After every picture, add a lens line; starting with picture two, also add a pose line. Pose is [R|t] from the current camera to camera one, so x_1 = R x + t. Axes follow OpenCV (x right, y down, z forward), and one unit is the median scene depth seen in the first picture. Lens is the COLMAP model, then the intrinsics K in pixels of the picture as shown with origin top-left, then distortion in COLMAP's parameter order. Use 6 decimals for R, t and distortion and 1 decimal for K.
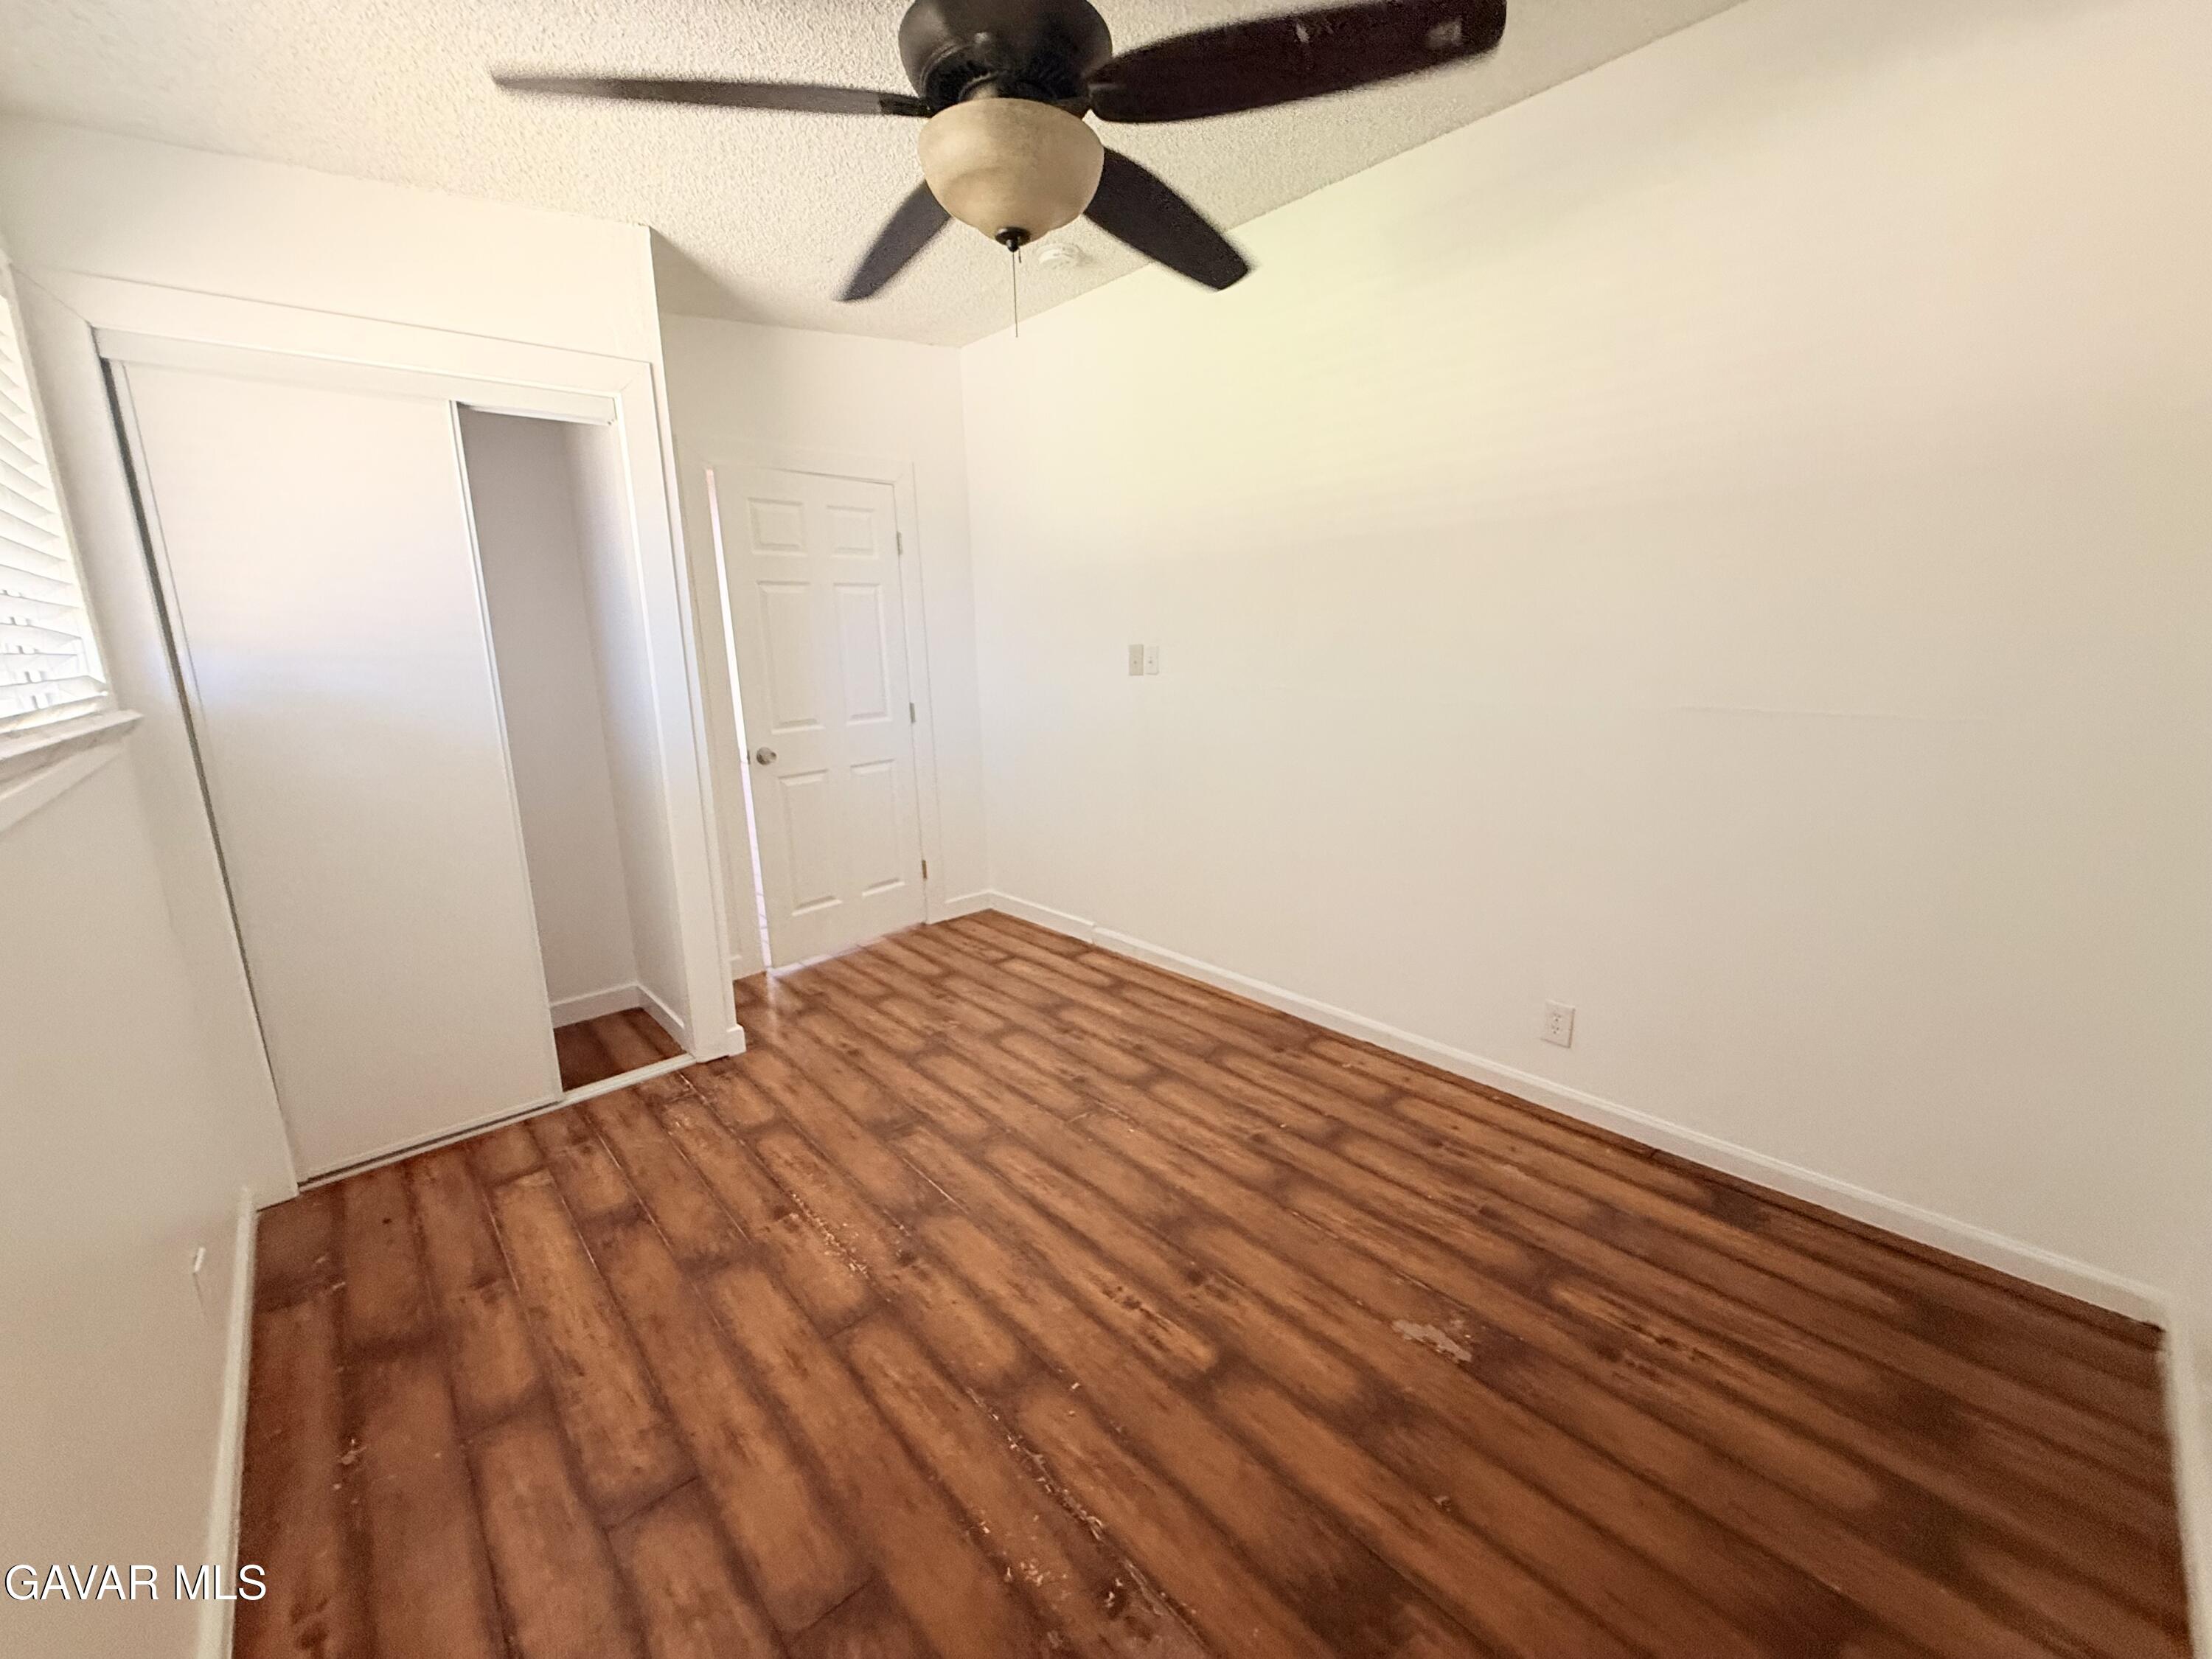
lens RADIAL K [[879.0, 0, 1106.0], [0, 879.0, 829.5], [0, 0, 1]] dist [0.000280, -0.000133]
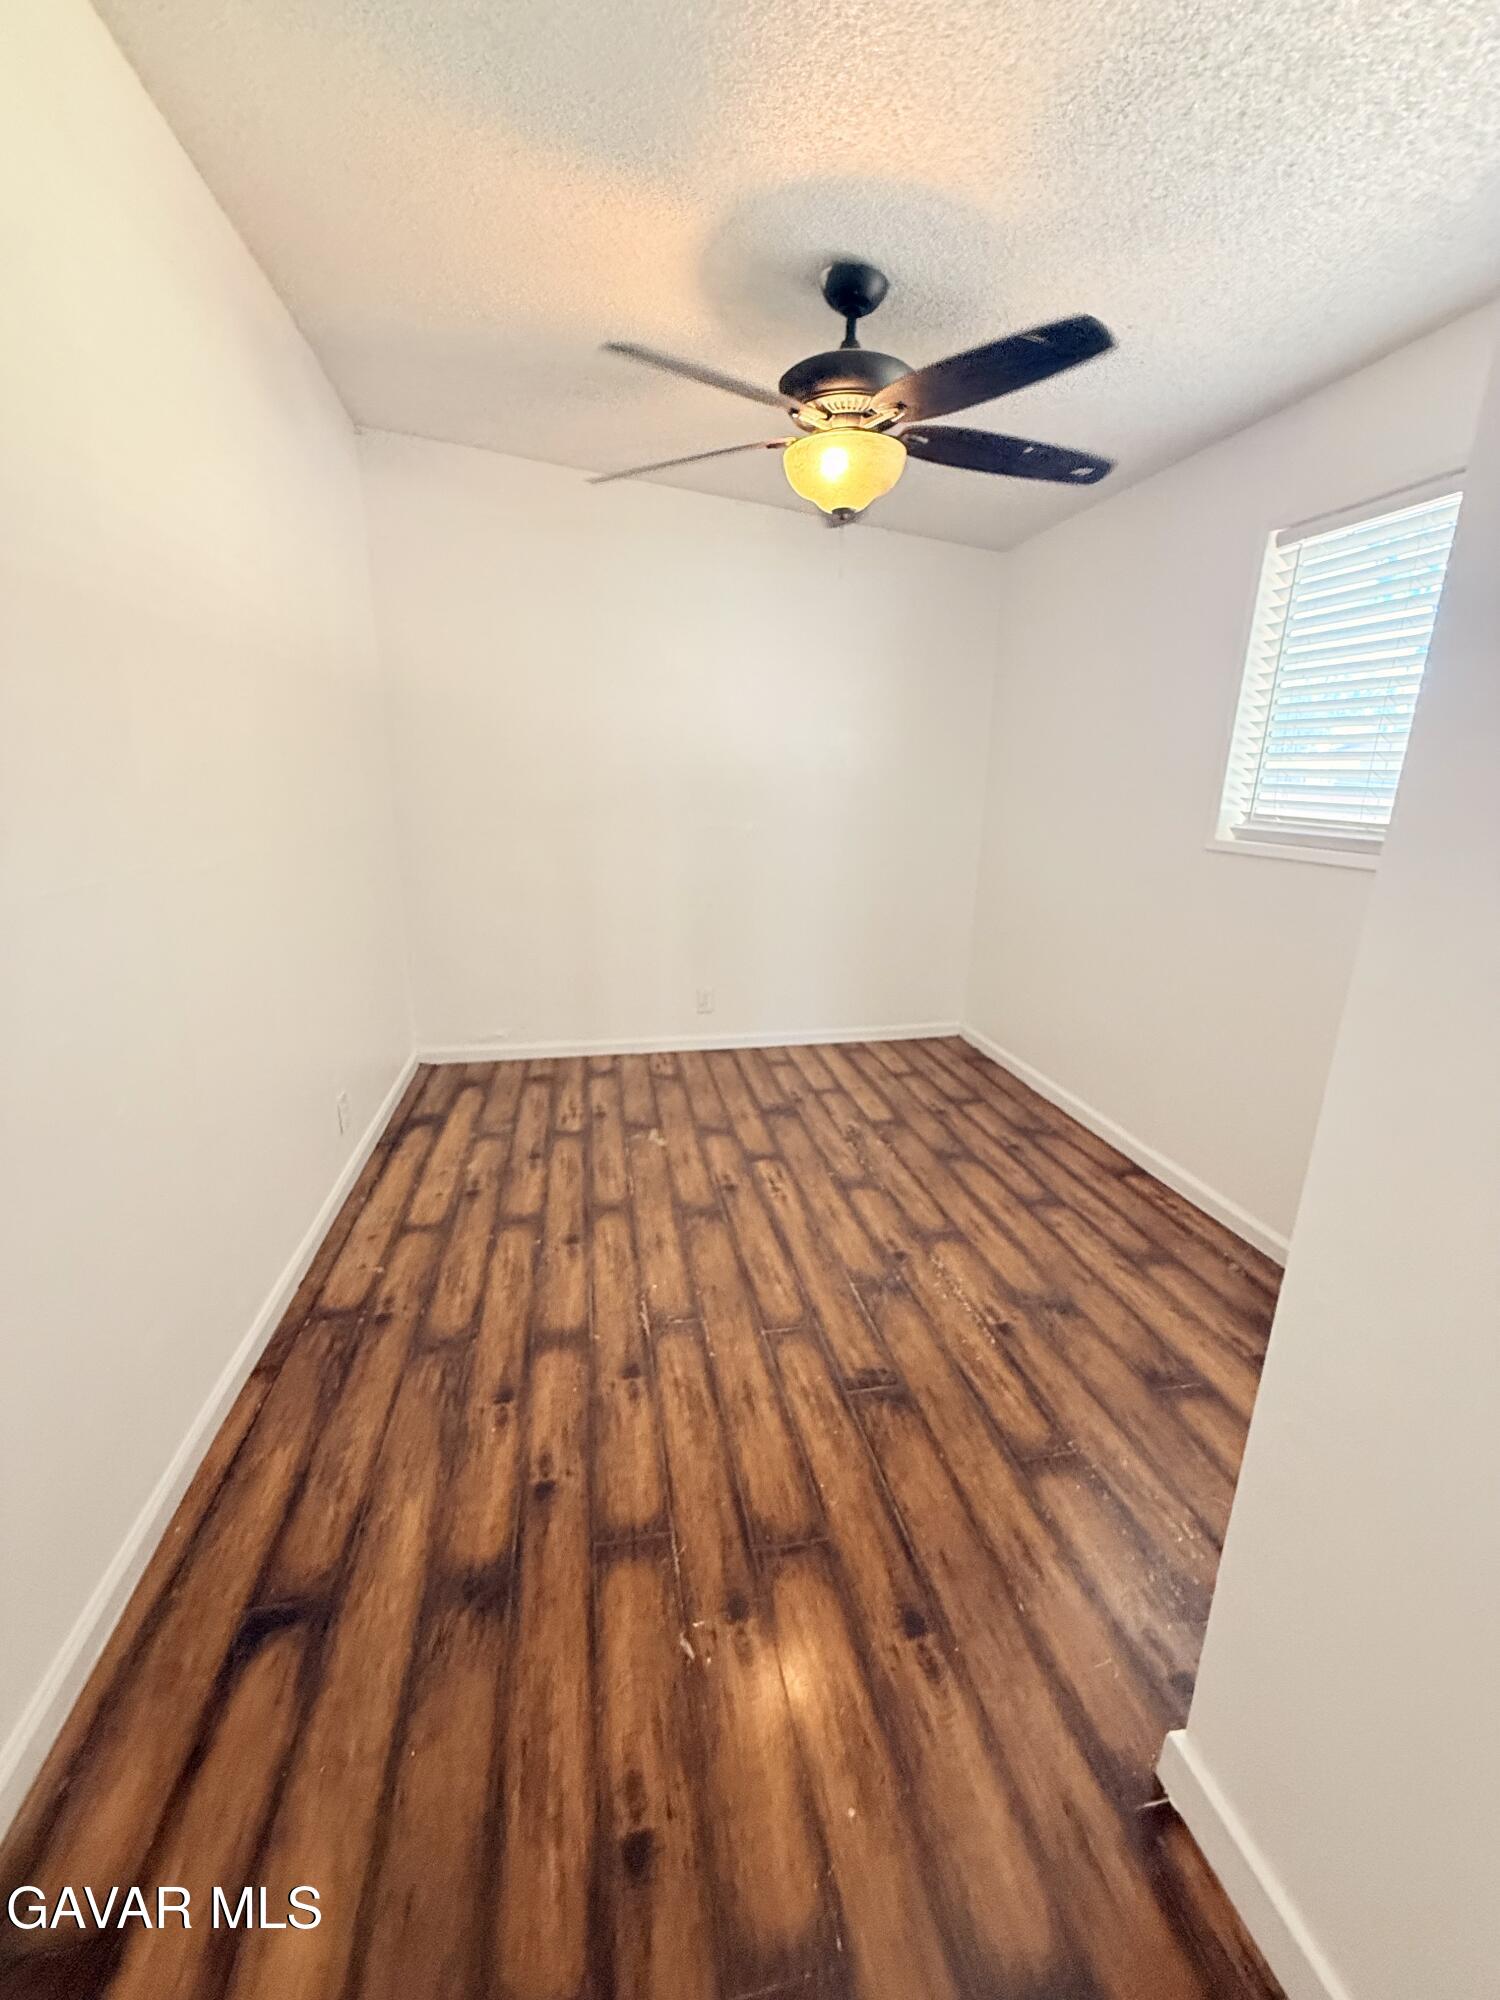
lens RADIAL K [[794.7, 0, 751.2], [0, 794.7, 995.6], [0, 0, 1]] dist [0.000280, -0.000133]
pose [[-0.857629, -0.138563, 0.495250, -0.505176], [0.105670, 0.894989, 0.433393, -0.354282], [-0.503295, 0.424023, -0.752926, 1.630418]]
